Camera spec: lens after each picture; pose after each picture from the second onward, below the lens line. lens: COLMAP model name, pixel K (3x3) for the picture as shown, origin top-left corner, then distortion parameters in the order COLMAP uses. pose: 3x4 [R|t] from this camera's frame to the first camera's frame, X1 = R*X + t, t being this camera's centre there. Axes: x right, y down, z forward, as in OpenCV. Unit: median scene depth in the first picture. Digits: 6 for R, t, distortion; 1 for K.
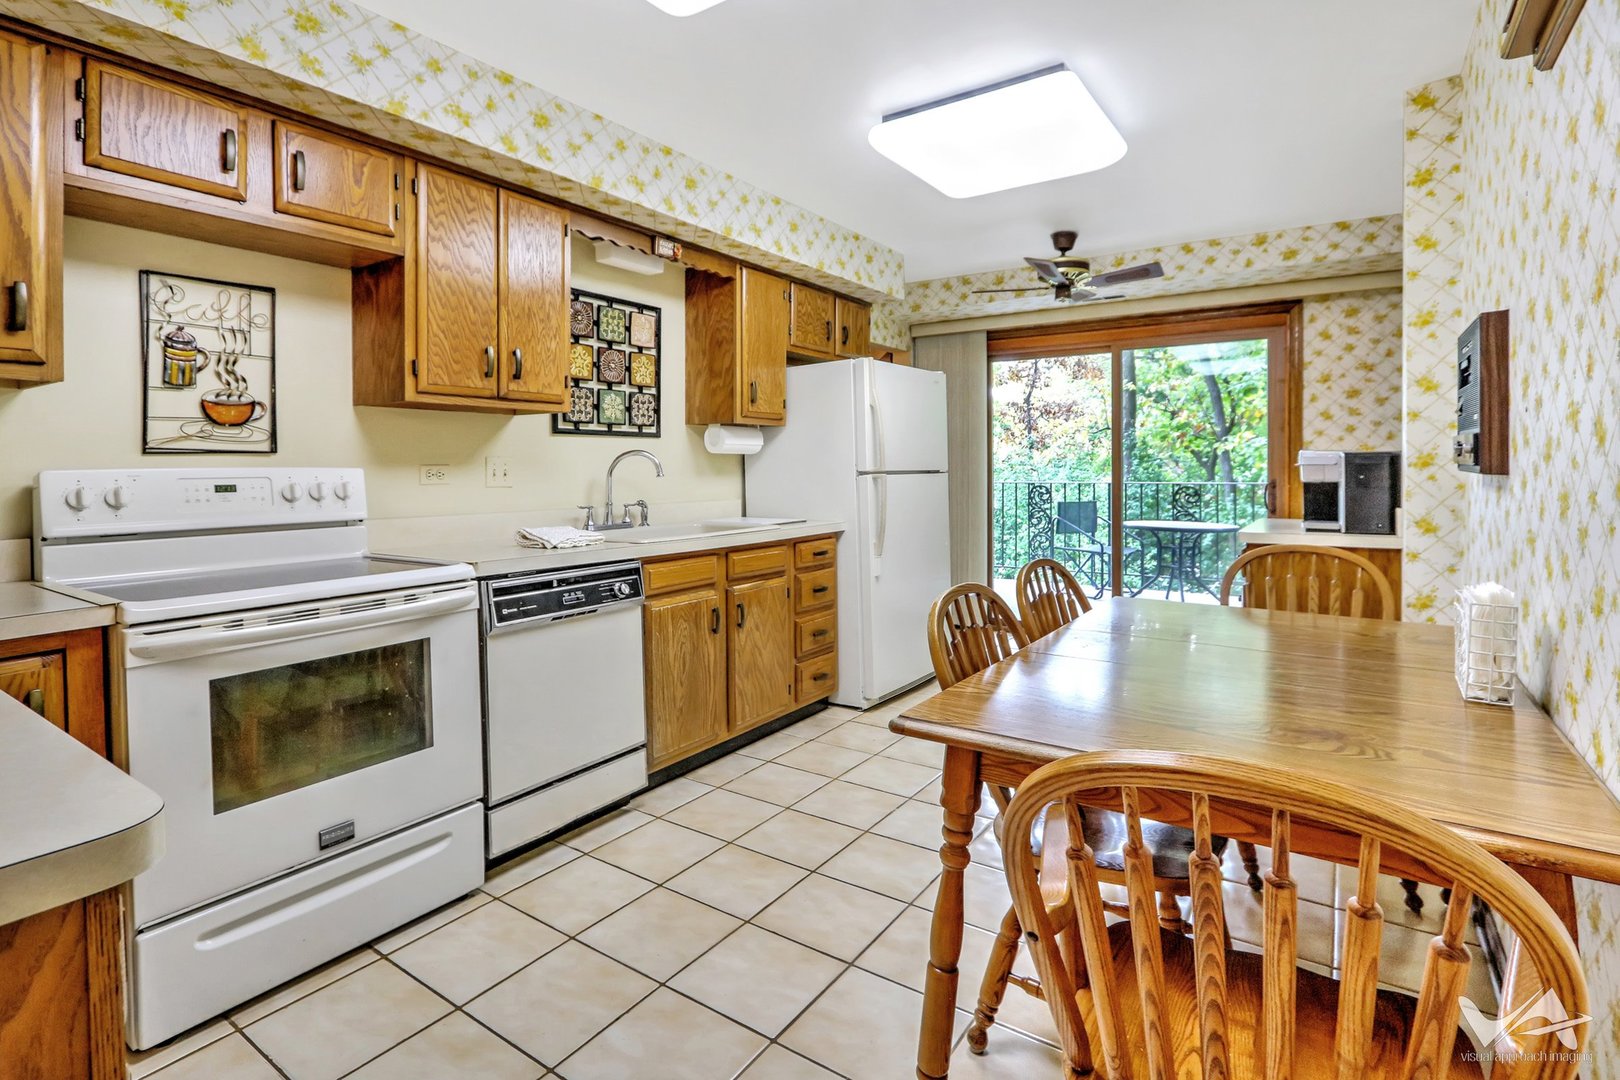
lens RADIAL K [[778.1, 0, 804.8], [0, 778.1, 491.9], [0, 0, 1]] dist [0.001779, 0.000019]
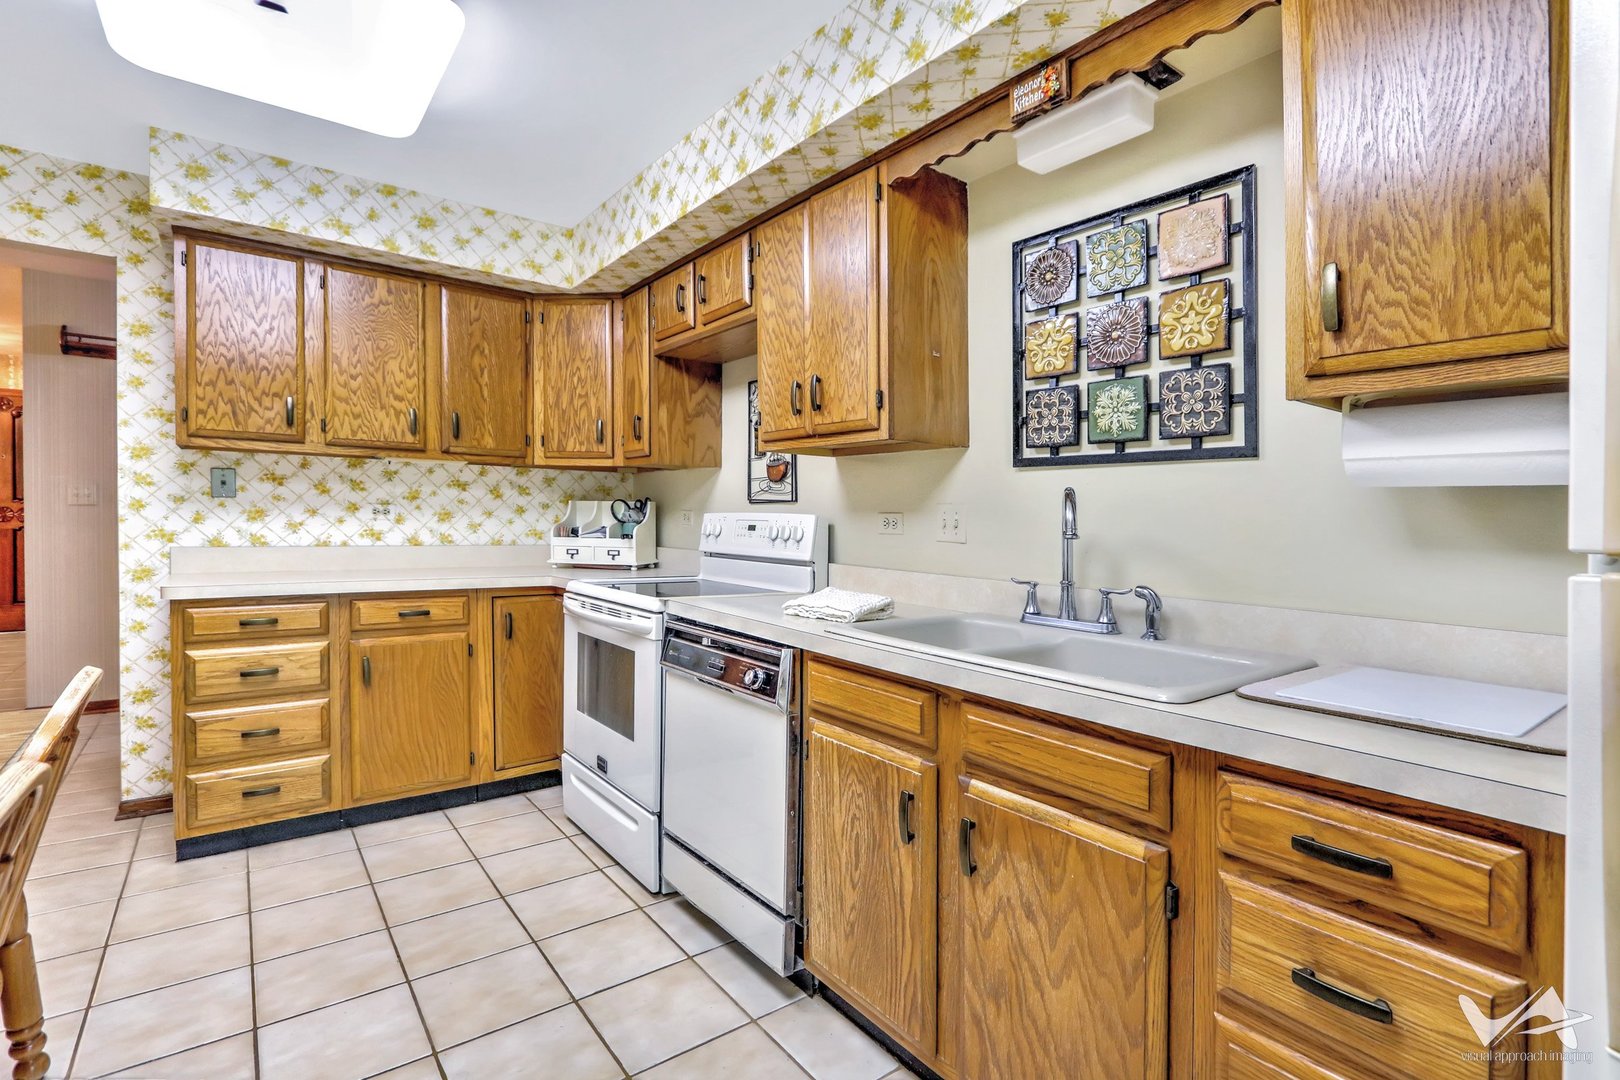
lens RADIAL K [[772.4, 0, 805.4], [0, 772.4, 544.4], [0, 0, 1]] dist [-0.013631, -0.000647]
pose [[-0.316995, 0.030015, -0.947952, 0.401467], [-0.051139, 0.997504, 0.048685, -0.035427], [0.947048, 0.063910, -0.314669, 1.150692]]
